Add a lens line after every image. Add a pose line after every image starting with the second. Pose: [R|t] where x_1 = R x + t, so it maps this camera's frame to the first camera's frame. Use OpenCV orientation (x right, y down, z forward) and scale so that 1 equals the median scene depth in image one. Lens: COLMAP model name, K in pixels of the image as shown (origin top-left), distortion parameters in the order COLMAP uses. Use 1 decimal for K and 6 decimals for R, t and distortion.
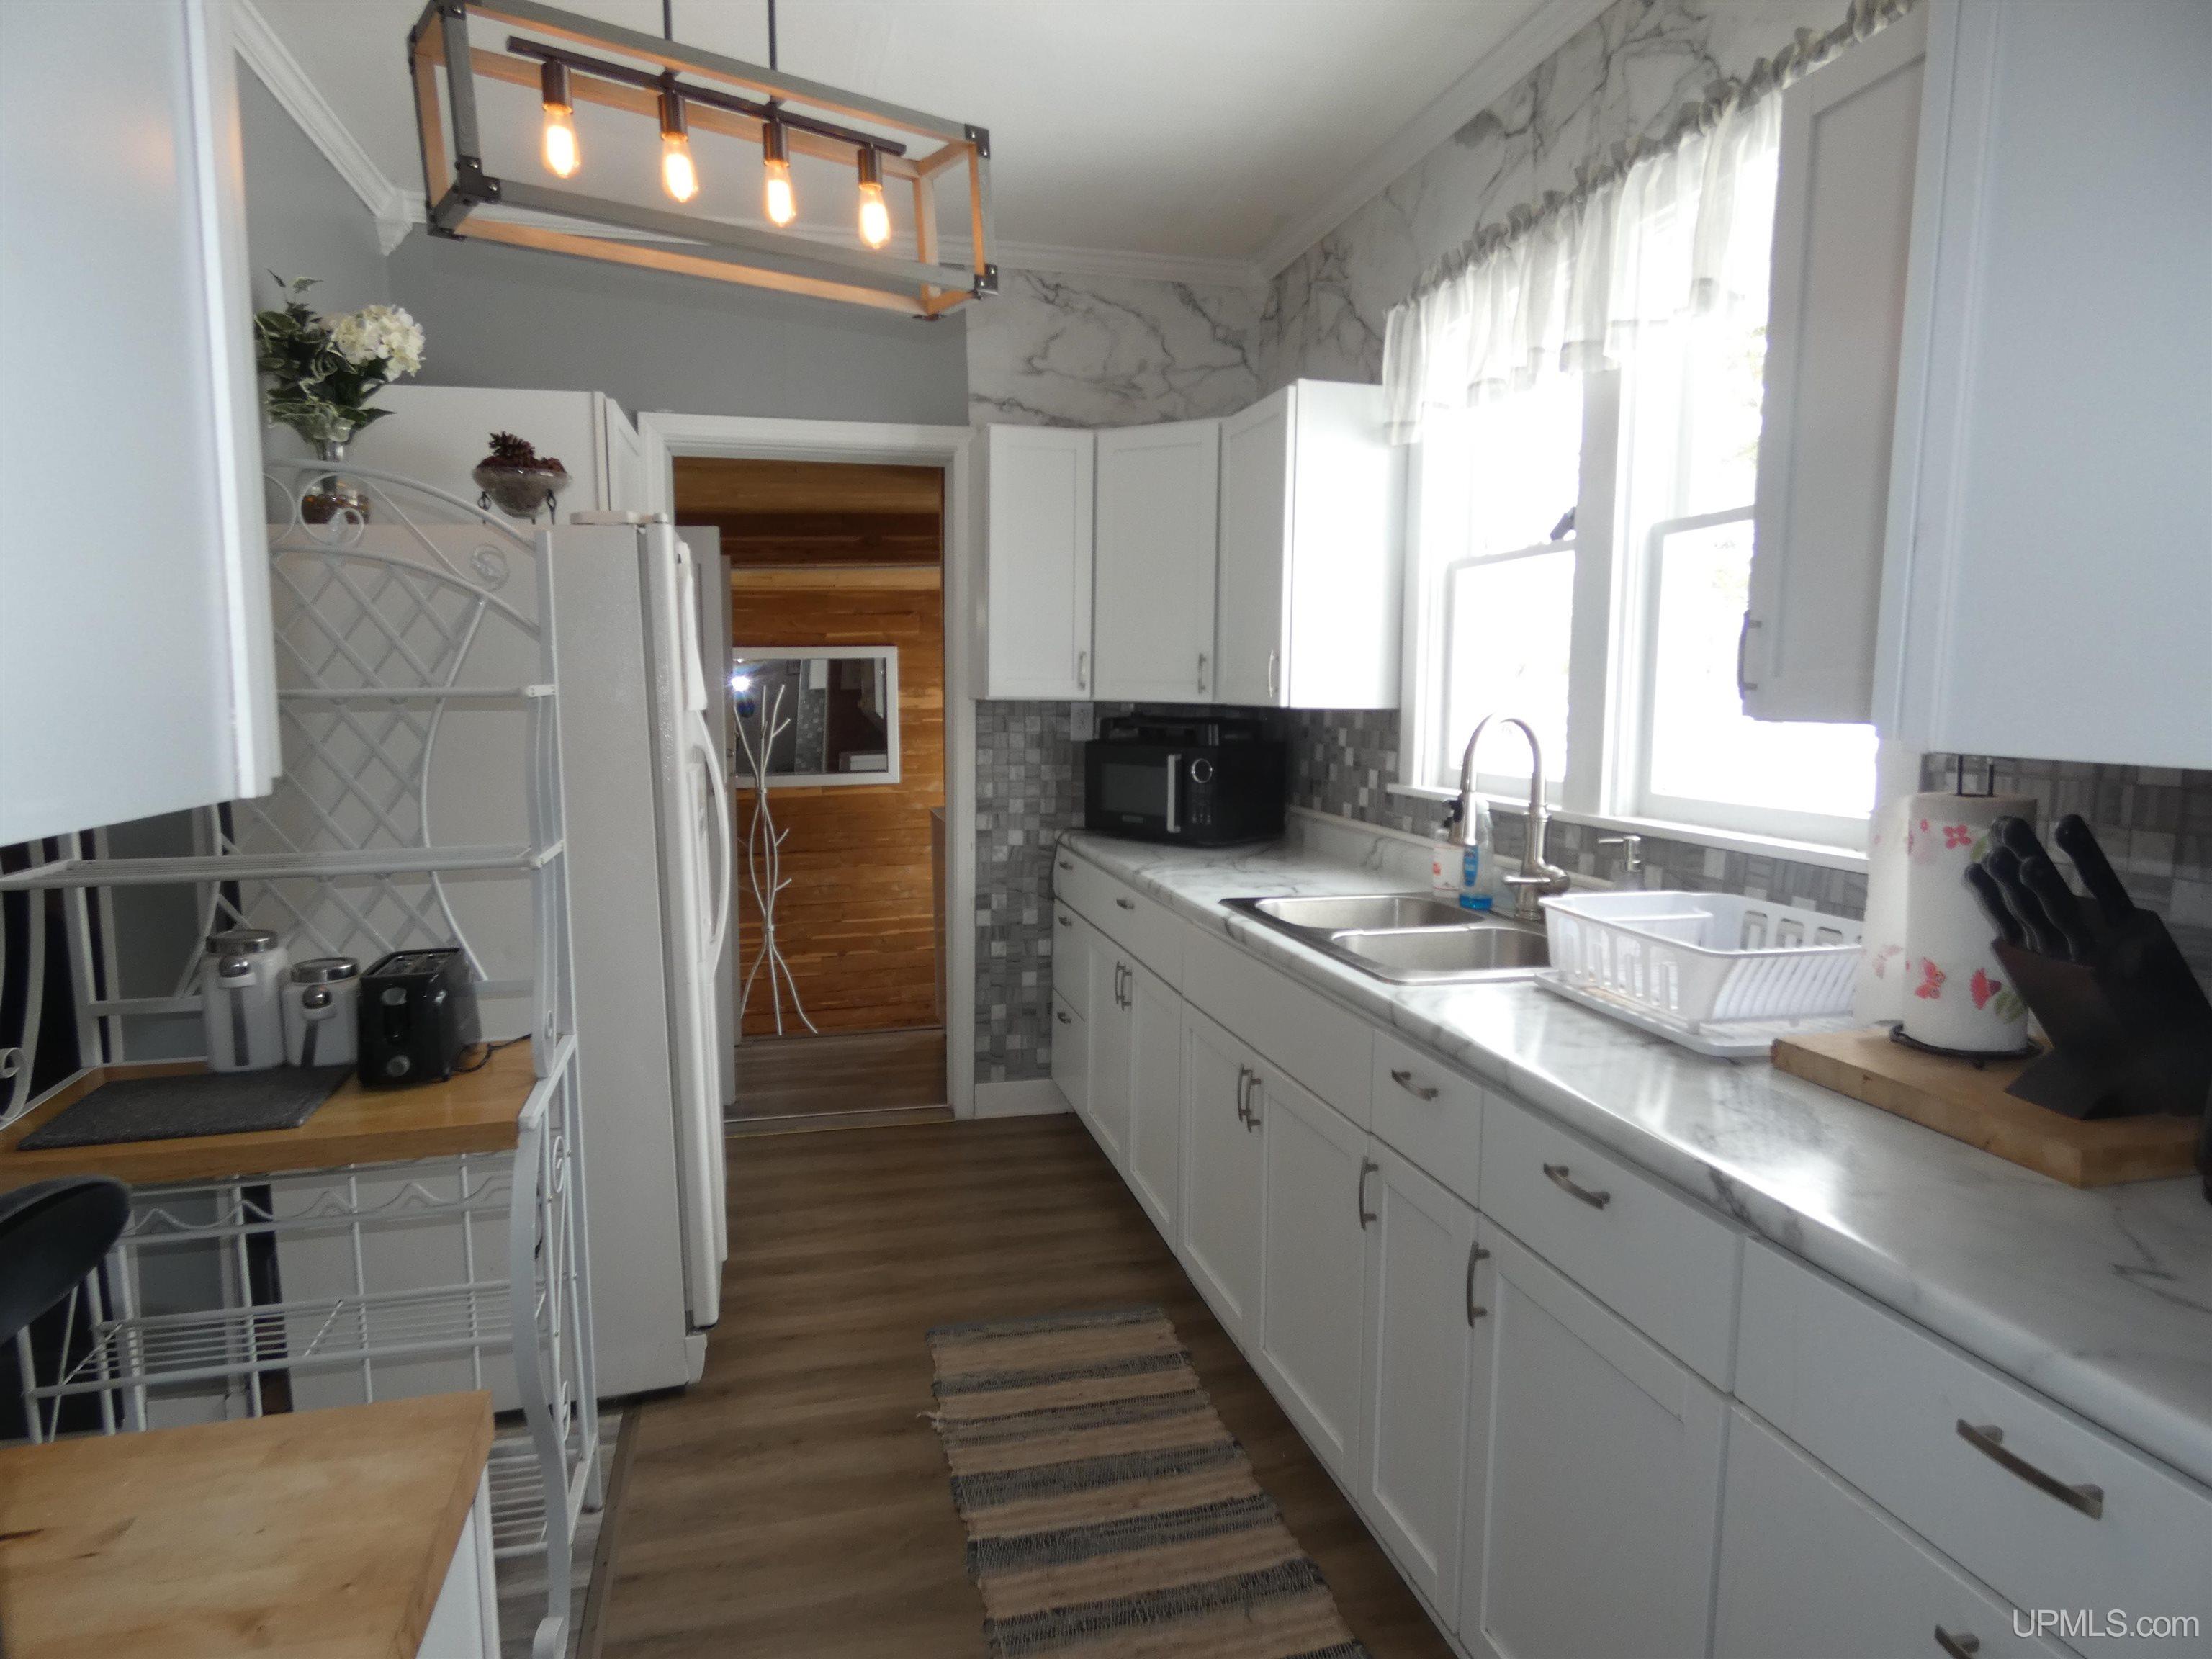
lens RADIAL K [[1359.7, 0, 1107.4], [0, 1359.7, 797.9], [0, 0, 1]] dist [0.043067, 0.001151]
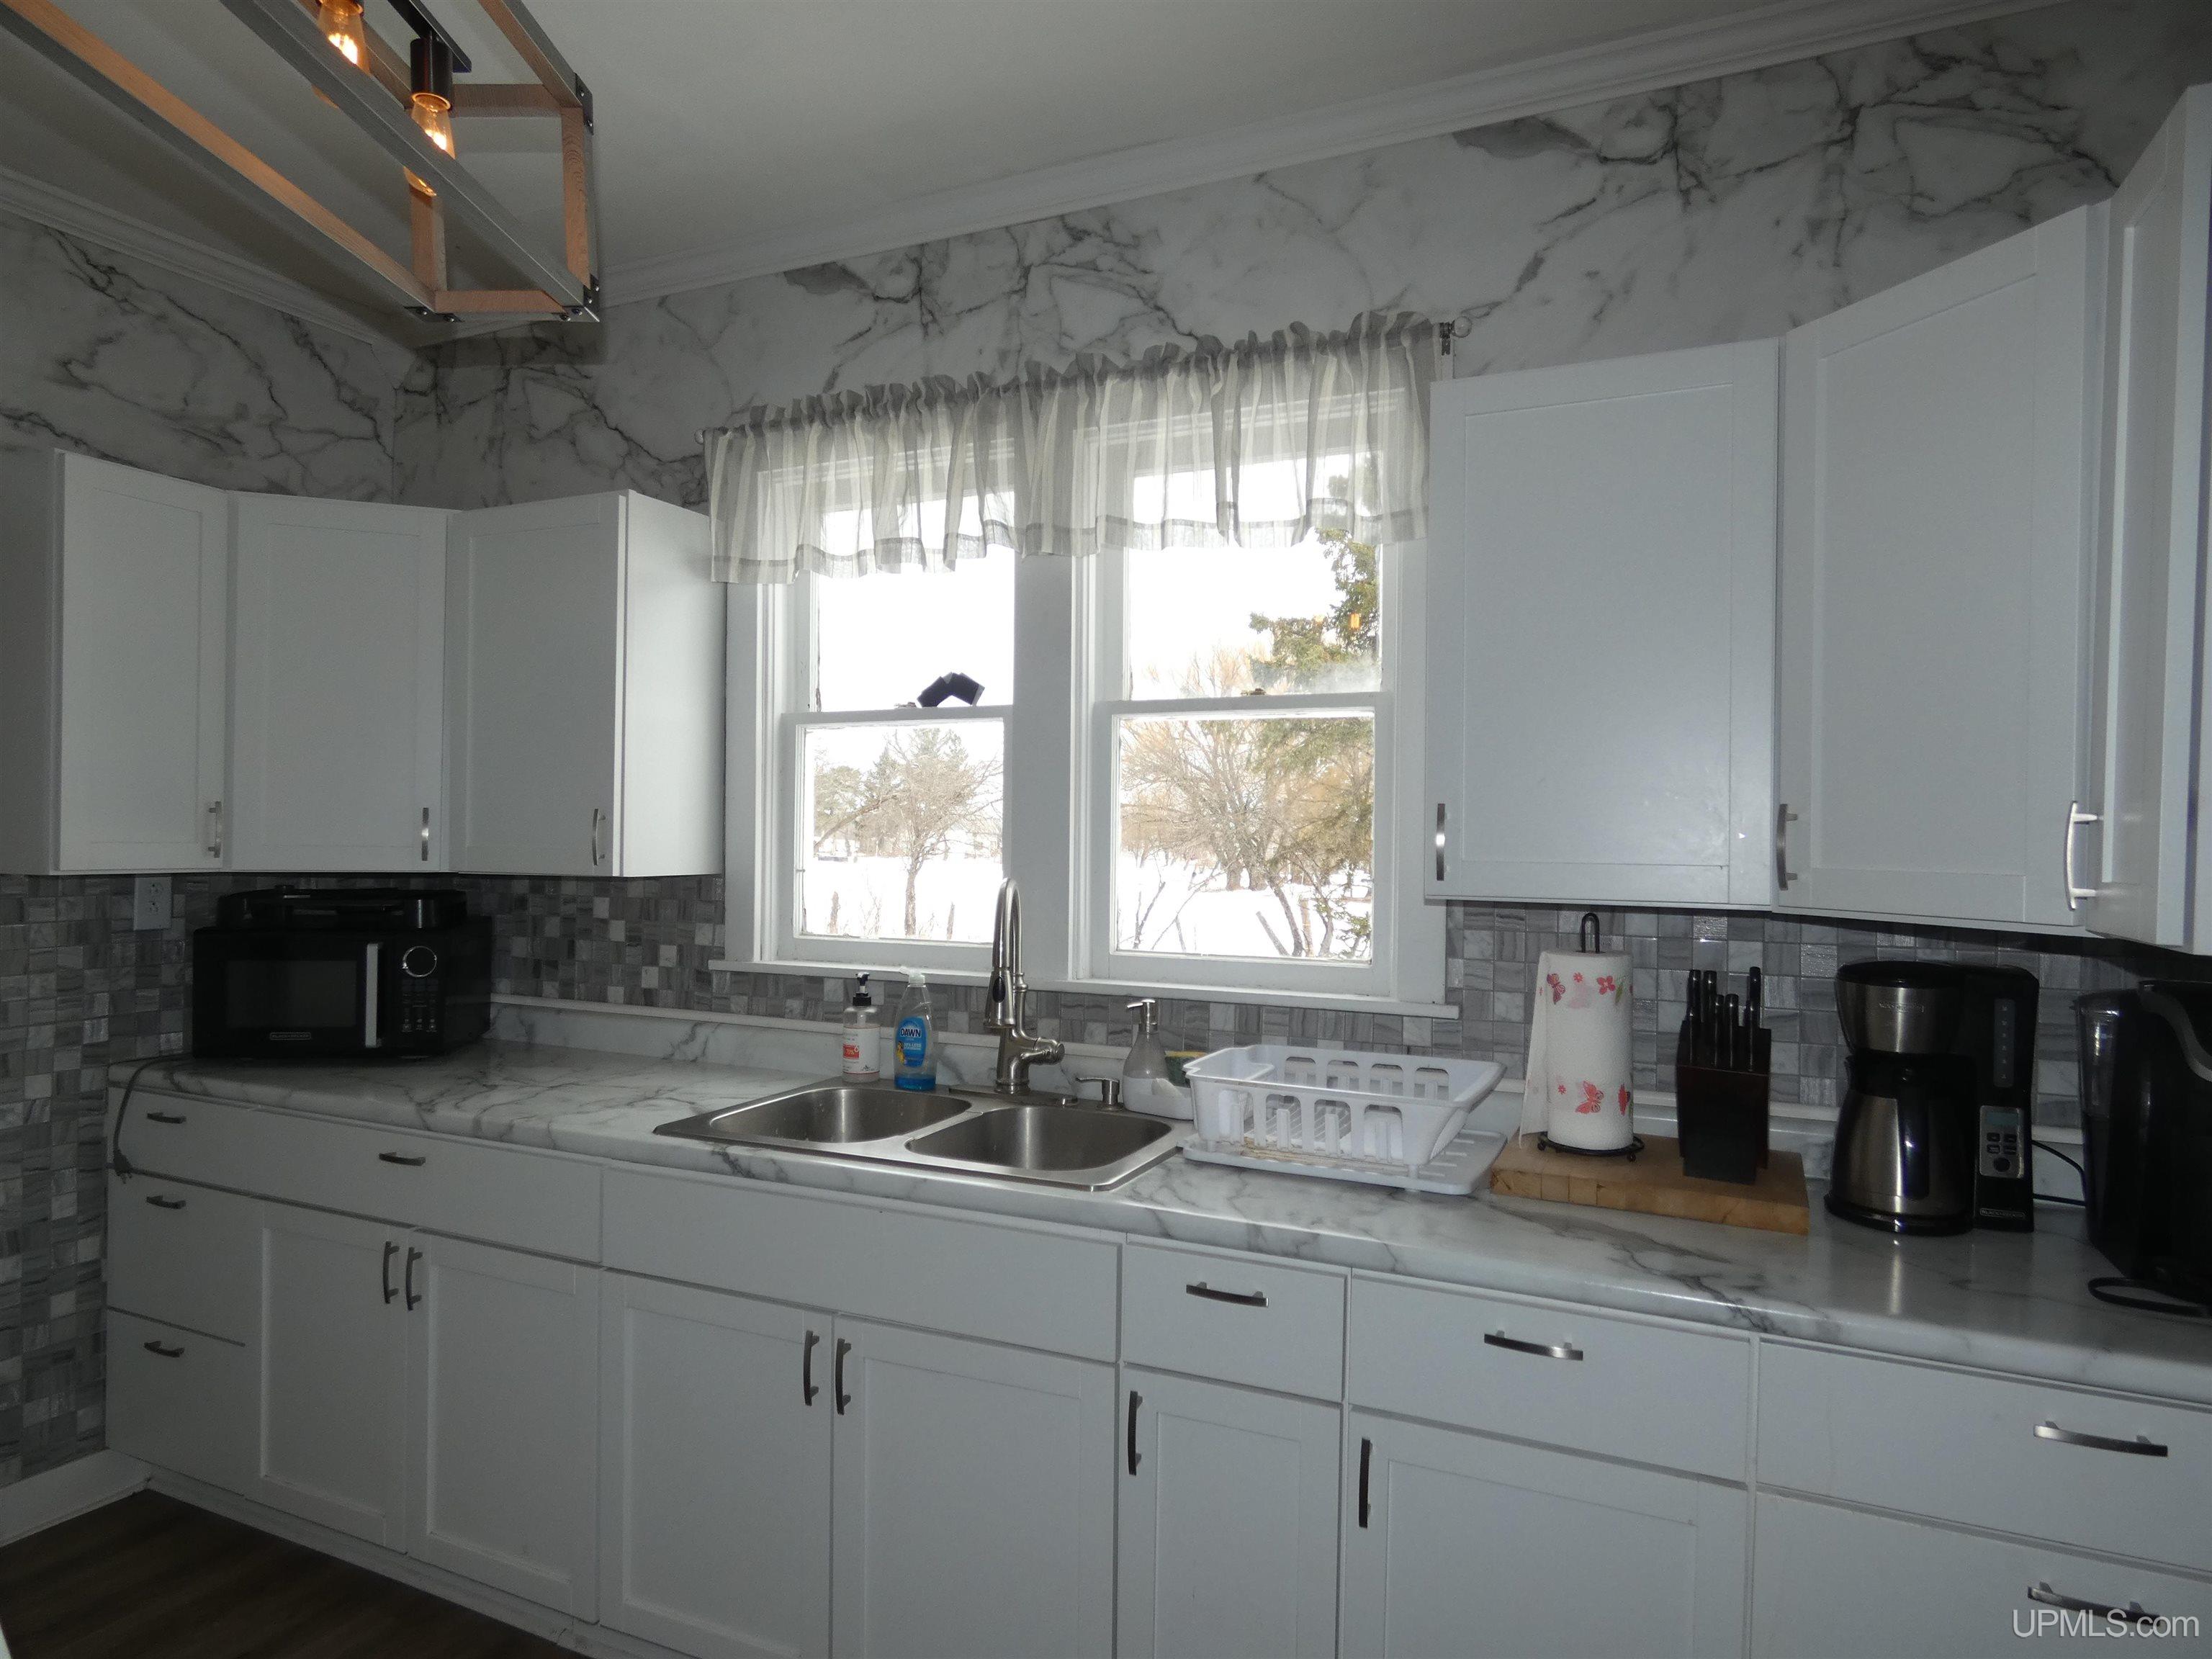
lens RADIAL K [[1321.5, 0, 1106.0], [0, 1321.5, 829.5], [0, 0, 1]] dist [0.000739, -0.002216]
pose [[0.619528, -0.004677, 0.784961, -0.268668], [0.060707, 0.997273, -0.041970, -0.038571], [-0.782624, 0.073654, 0.618122, 0.237801]]
